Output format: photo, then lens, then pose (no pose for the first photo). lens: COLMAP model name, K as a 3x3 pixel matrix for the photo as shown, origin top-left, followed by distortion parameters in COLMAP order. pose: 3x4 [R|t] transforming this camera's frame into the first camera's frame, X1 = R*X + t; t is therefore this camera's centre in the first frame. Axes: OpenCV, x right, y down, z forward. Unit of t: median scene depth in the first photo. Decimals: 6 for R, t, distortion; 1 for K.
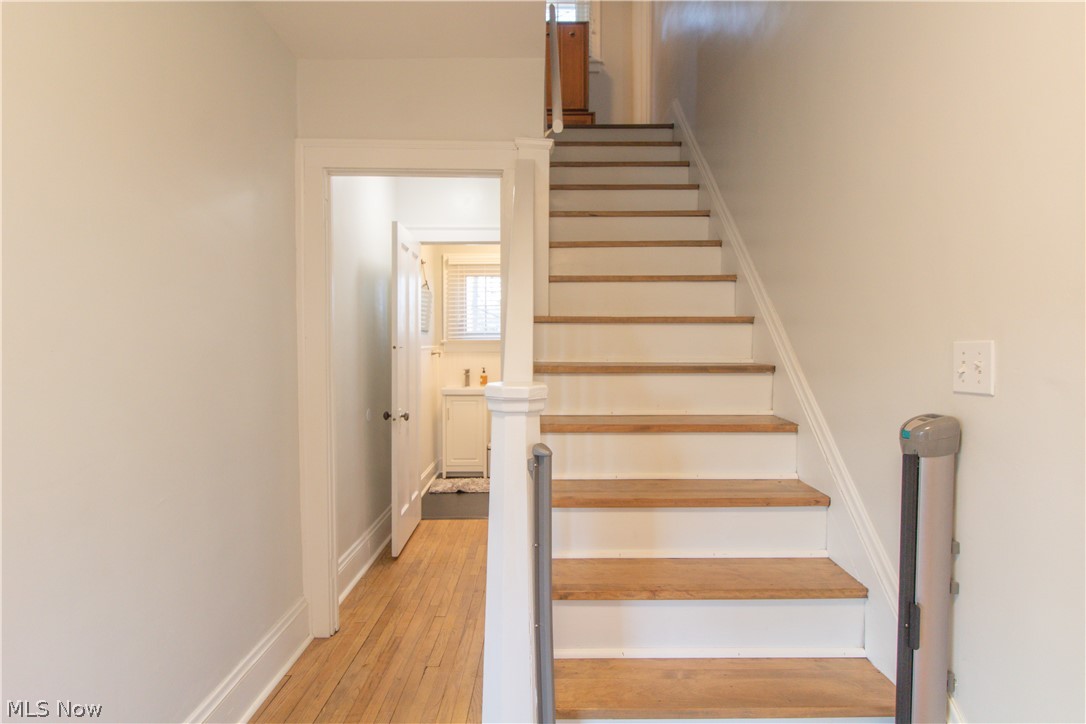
lens RADIAL K [[586.4, 0, 542.9], [0, 586.4, 364.4], [0, 0, 1]] dist [0.001168, 0.000205]
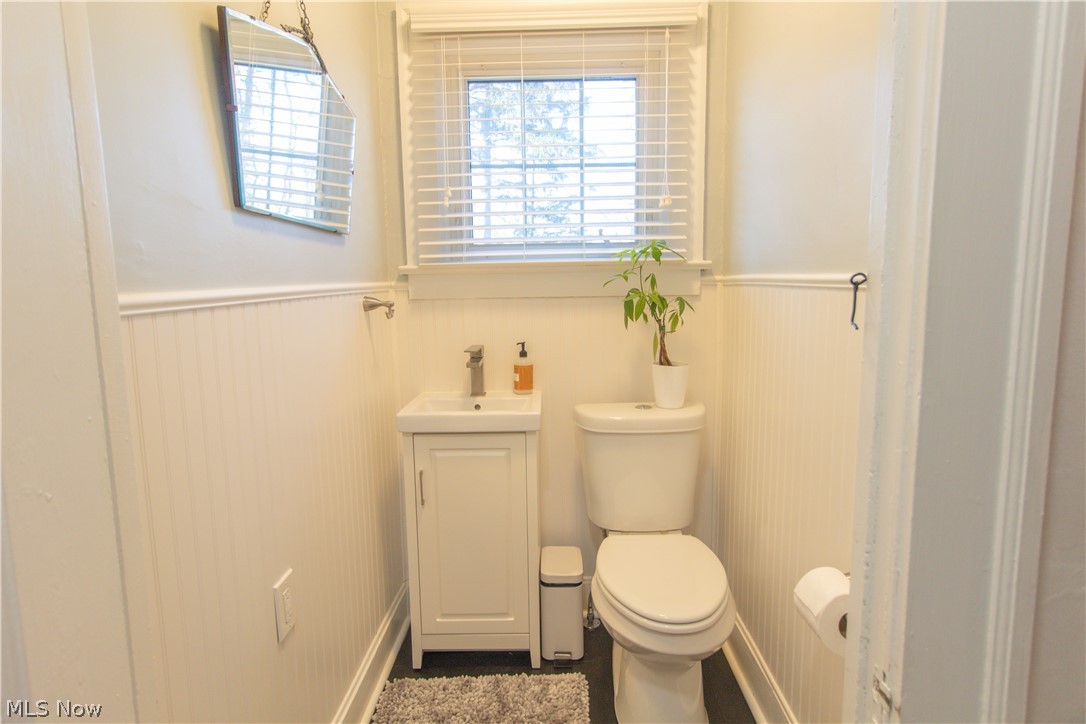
lens RADIAL K [[586.4, 0, 542.2], [0, 586.4, 356.7], [0, 0, 1]] dist [0.001168, 0.000205]
pose [[0.999741, -0.011634, -0.019543, -0.082533], [0.013538, 0.994866, 0.100287, -0.021215], [0.018276, -0.100526, 0.994767, 0.650521]]
